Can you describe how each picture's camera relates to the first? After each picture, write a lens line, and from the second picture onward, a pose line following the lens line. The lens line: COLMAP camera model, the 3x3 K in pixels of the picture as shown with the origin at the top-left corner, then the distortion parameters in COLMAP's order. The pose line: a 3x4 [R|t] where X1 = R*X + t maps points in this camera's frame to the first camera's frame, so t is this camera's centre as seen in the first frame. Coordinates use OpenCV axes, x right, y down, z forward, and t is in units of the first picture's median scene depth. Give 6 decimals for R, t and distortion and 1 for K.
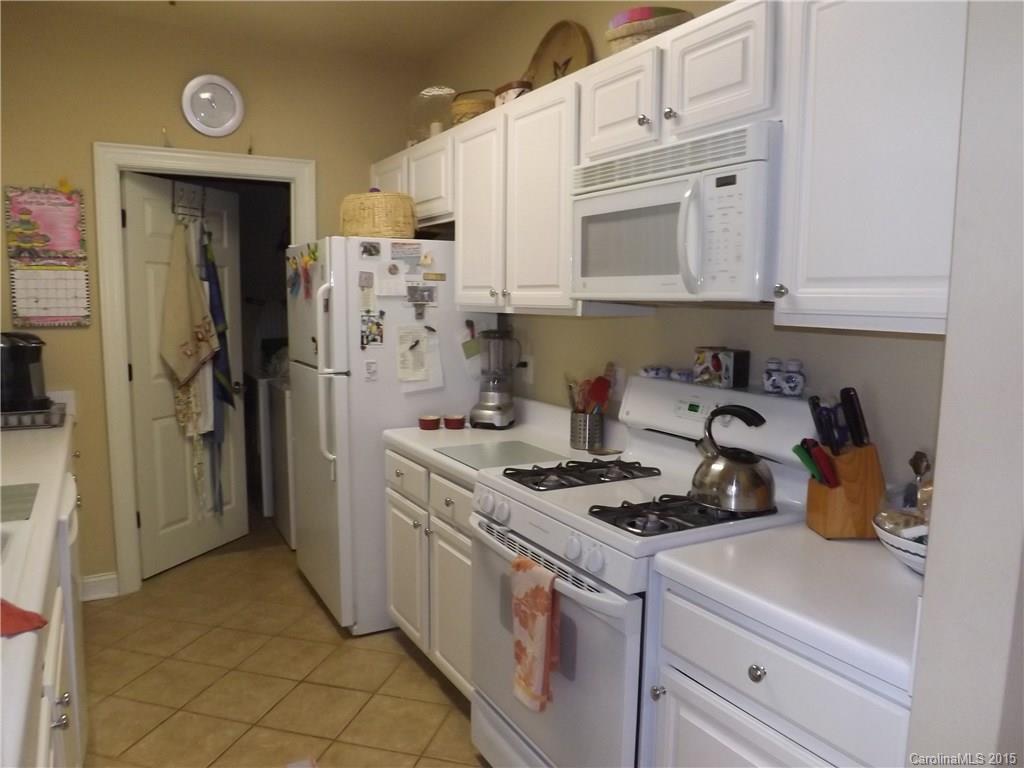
lens RADIAL K [[756.6, 0, 515.4], [0, 756.6, 385.6], [0, 0, 1]] dist [-0.039830, 0.003206]
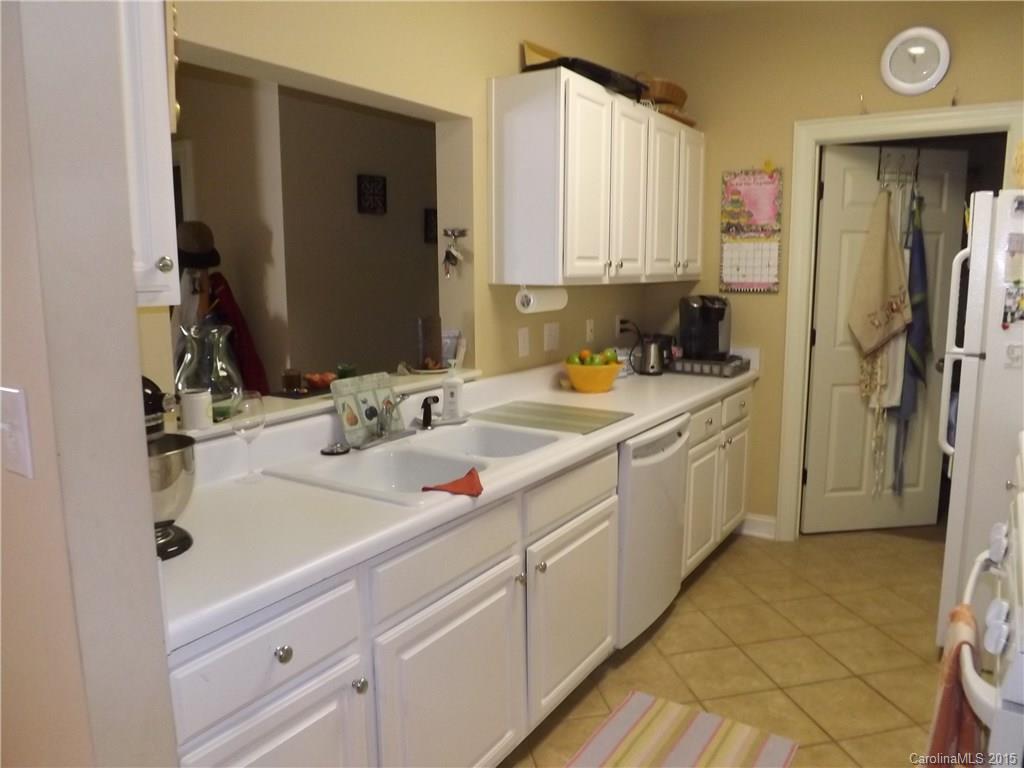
lens RADIAL K [[756.6, 0, 515.5], [0, 756.6, 381.8], [0, 0, 1]] dist [-0.039830, 0.003206]
pose [[0.467232, 0.124407, -0.875338, 0.243712], [-0.096181, 0.991327, 0.089553, -0.011010], [0.878888, 0.042349, 0.475145, 0.141088]]
